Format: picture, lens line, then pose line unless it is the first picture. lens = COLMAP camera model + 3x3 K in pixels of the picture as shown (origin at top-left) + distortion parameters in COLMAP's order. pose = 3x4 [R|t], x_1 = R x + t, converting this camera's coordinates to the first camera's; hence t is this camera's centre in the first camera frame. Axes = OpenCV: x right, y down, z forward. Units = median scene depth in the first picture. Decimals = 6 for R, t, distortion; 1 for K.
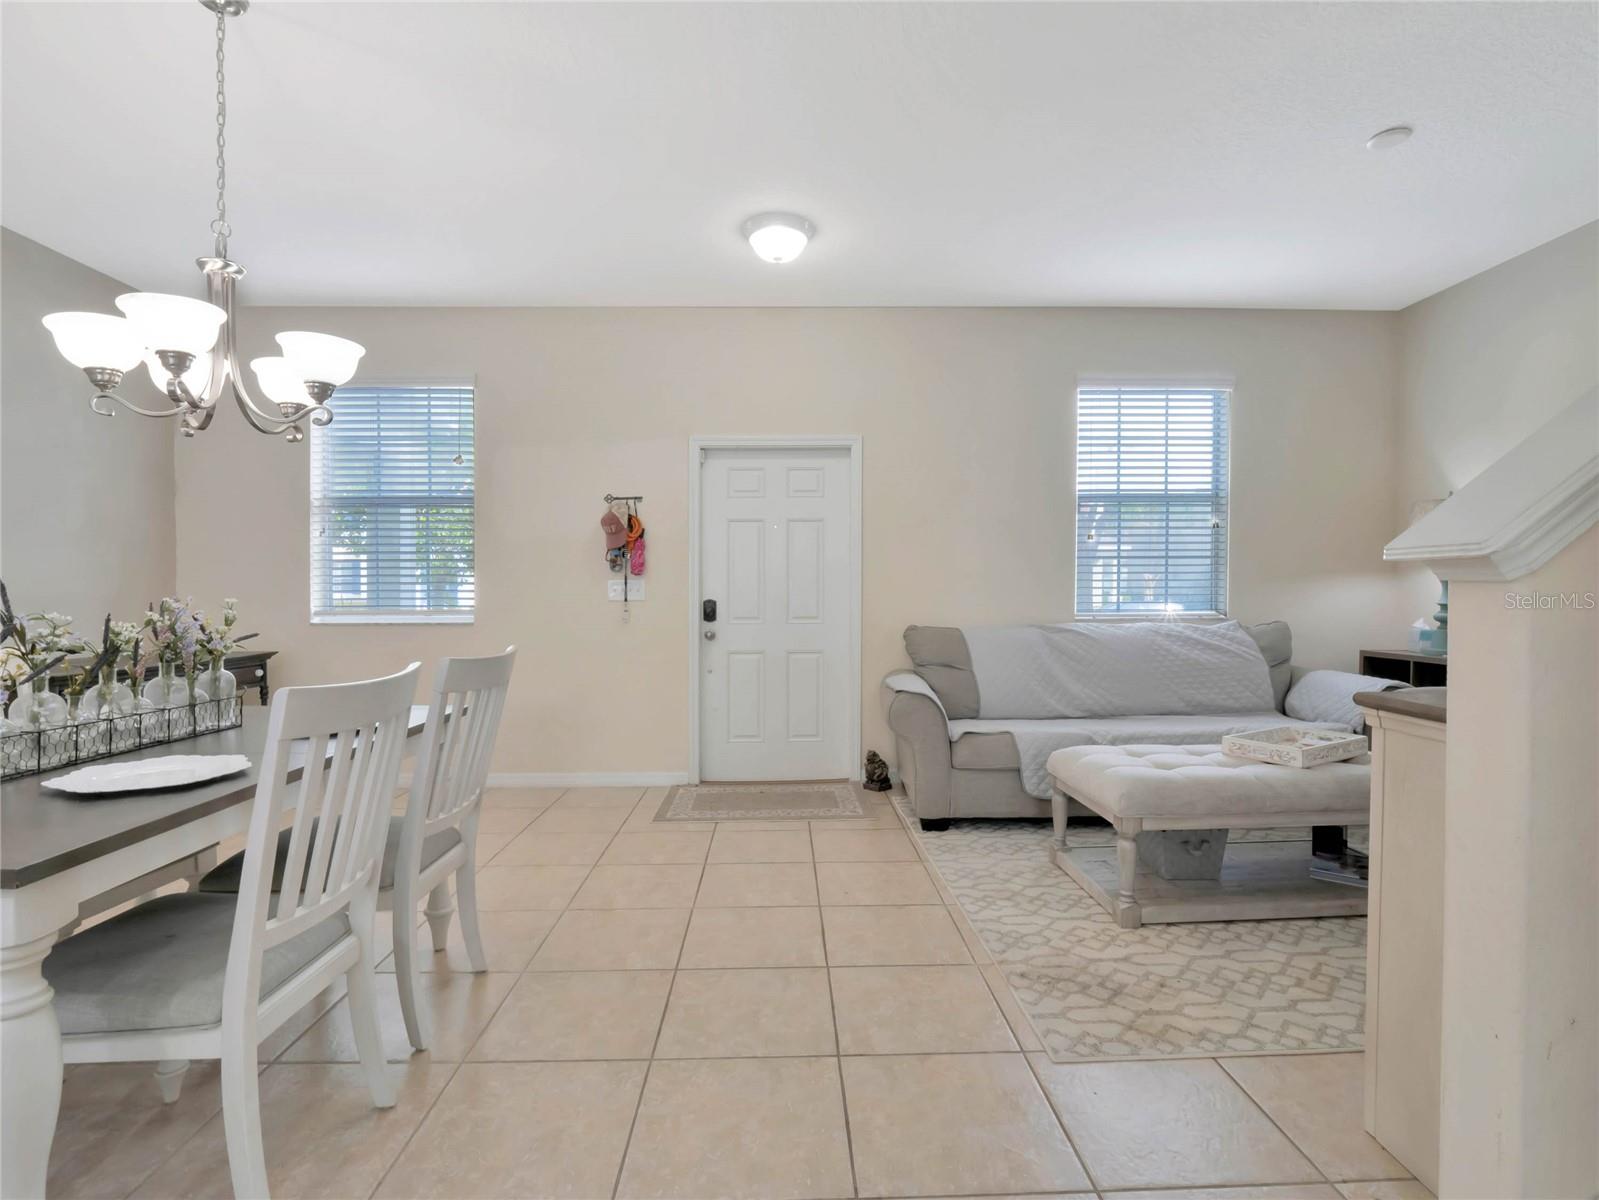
lens RADIAL K [[782.5, 0, 807.9], [0, 782.5, 611.3], [0, 0, 1]] dist [-0.009284, -0.000175]
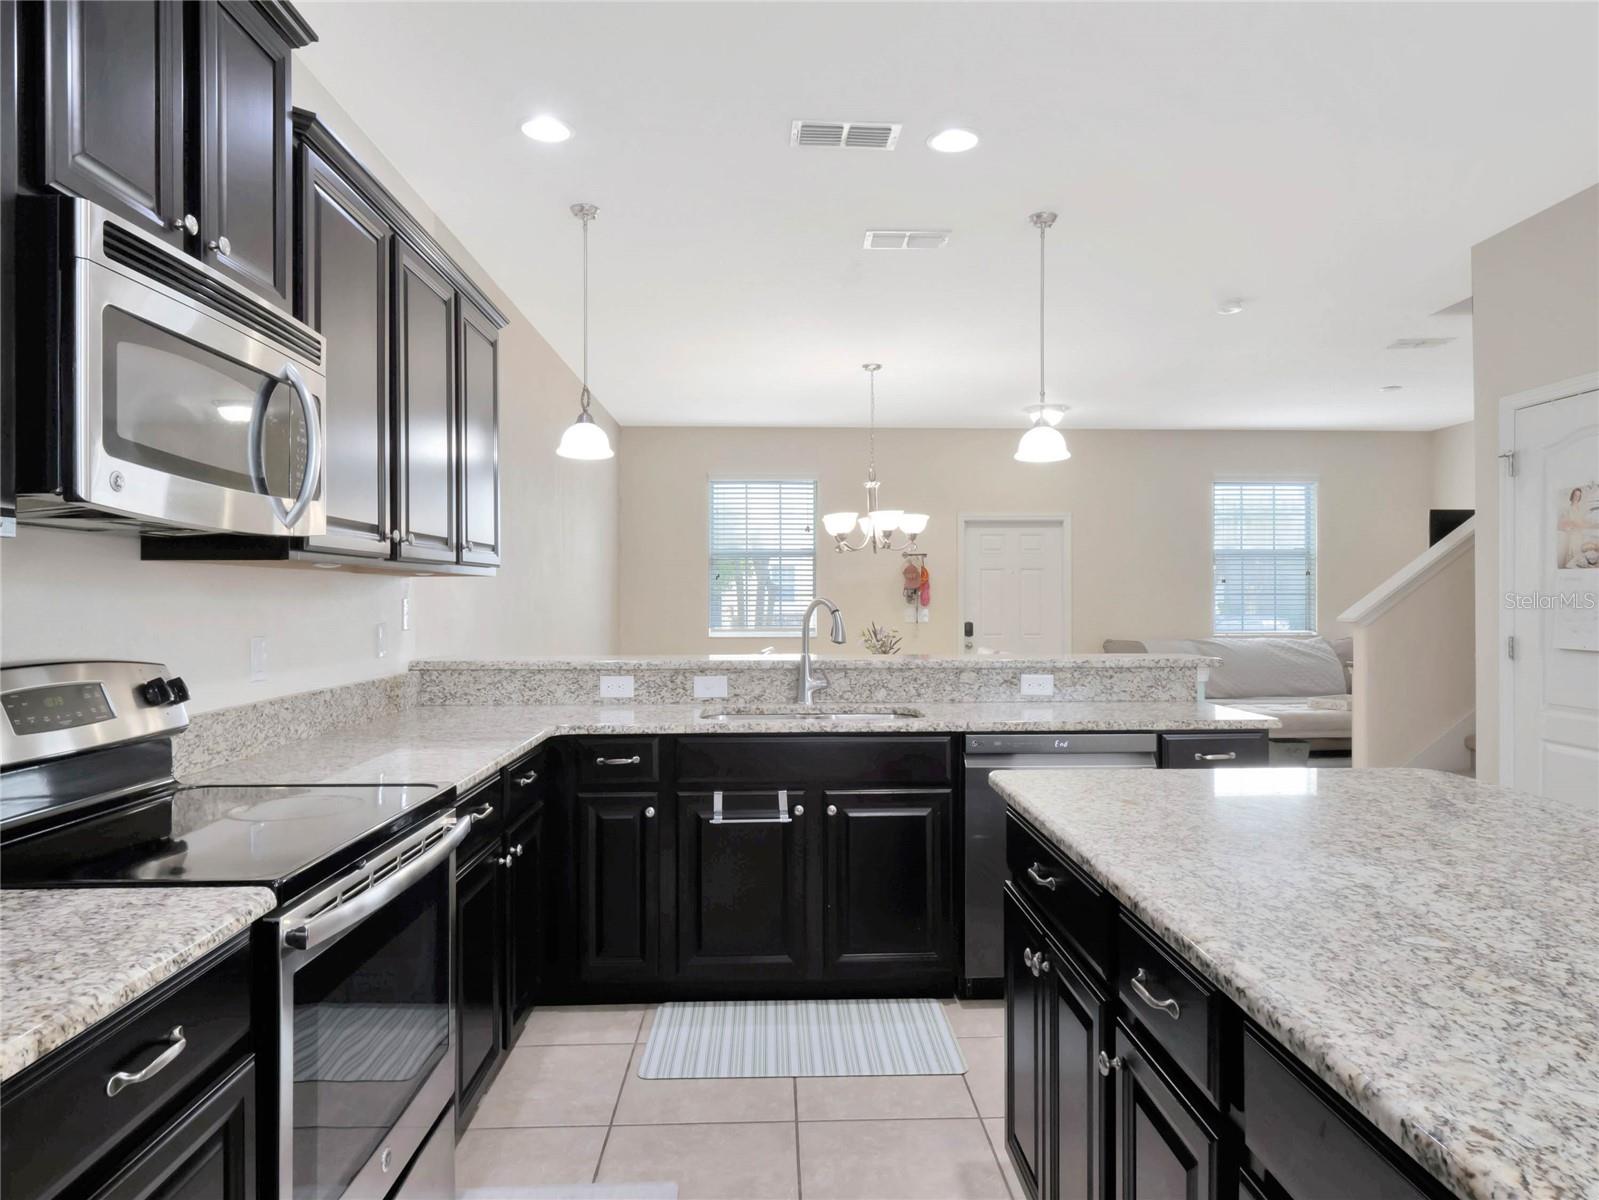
lens RADIAL K [[1003.9, 0, 807.8], [0, 1003.9, 604.1], [0, 0, 1]] dist [0.007686, -0.001117]
pose [[0.999995, 0.001392, 0.002916, -0.454331], [-0.001311, 0.999619, -0.027558, 0.003764], [-0.002953, 0.027554, 0.999616, -0.950233]]
